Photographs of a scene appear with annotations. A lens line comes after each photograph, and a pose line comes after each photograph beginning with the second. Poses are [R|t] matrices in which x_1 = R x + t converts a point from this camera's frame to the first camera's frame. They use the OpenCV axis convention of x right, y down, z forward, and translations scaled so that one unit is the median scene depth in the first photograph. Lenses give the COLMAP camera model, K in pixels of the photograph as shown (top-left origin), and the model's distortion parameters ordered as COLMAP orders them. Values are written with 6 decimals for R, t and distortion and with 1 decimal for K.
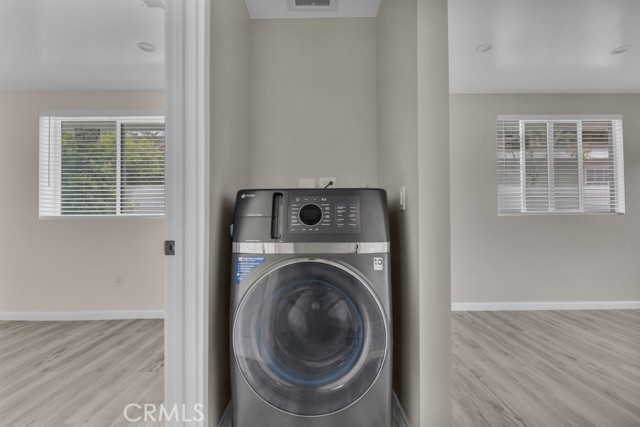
lens RADIAL K [[295.8, 0, 320.0], [0, 295.8, 213.5], [0, 0, 1]] dist [-0.012209, -0.000723]
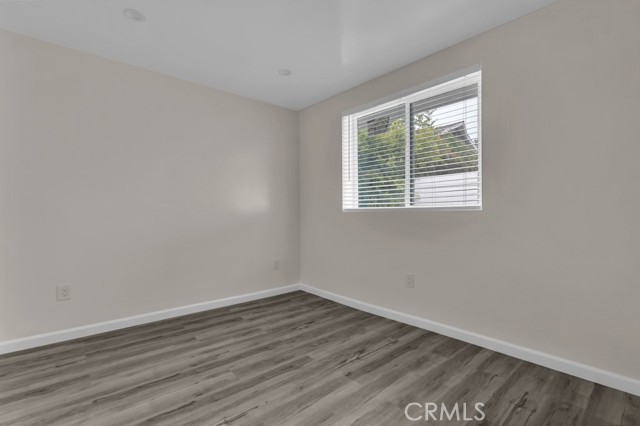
lens RADIAL K [[295.8, 0, 320.0], [0, 295.8, 213.0], [0, 0, 1]] dist [-0.012209, -0.000723]
pose [[0.666119, 0.003794, -0.745836, -0.204342], [0.012436, 0.999792, 0.016193, 0.006085], [0.745742, -0.020061, 0.665933, 0.211157]]
